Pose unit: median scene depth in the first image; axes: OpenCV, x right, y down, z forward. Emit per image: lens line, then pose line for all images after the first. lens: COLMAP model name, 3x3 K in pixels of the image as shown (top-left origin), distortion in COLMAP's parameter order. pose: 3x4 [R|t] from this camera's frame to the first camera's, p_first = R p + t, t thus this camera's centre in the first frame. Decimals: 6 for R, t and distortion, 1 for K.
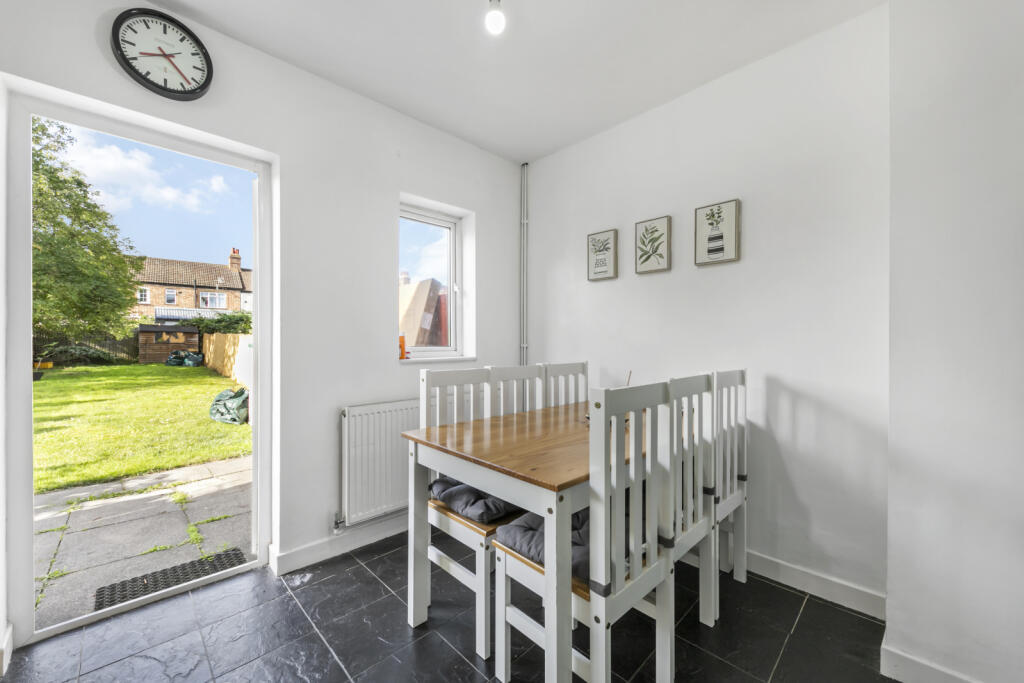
lens RADIAL K [[395.3, 0, 511.6], [0, 395.3, 343.8], [0, 0, 1]] dist [0.008590, -0.000049]
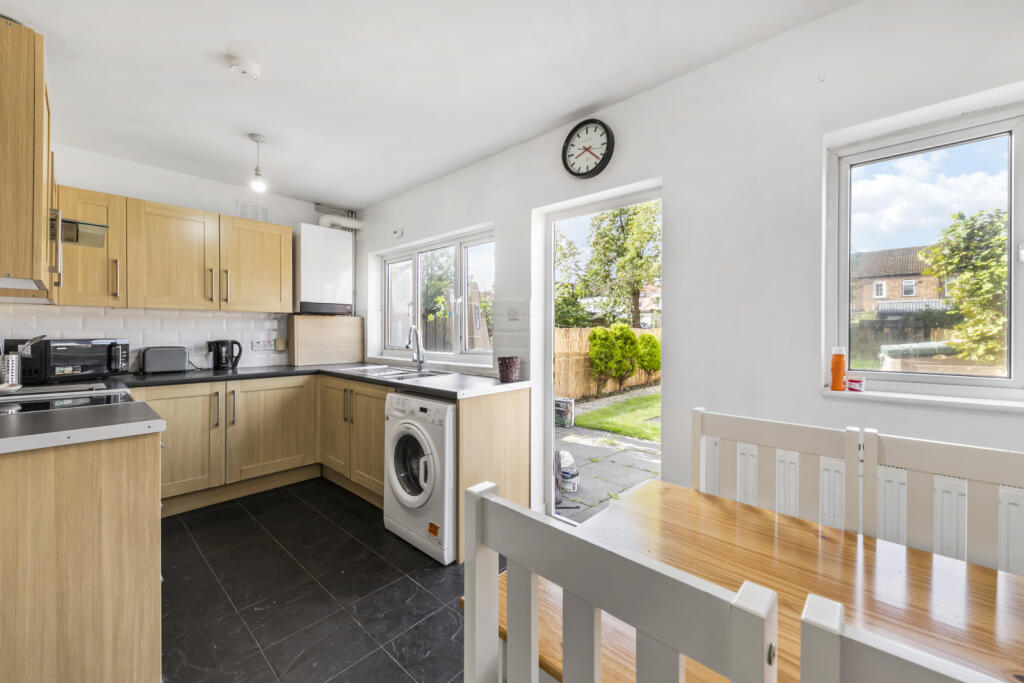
lens RADIAL K [[395.3, 0, 511.6], [0, 395.3, 343.8], [0, 0, 1]] dist [0.008590, -0.000049]
pose [[0.065447, 0.025747, -0.997524, 0.305641], [-0.010255, 0.999632, 0.025128, -0.043477], [0.997803, 0.008585, 0.065687, 0.385829]]
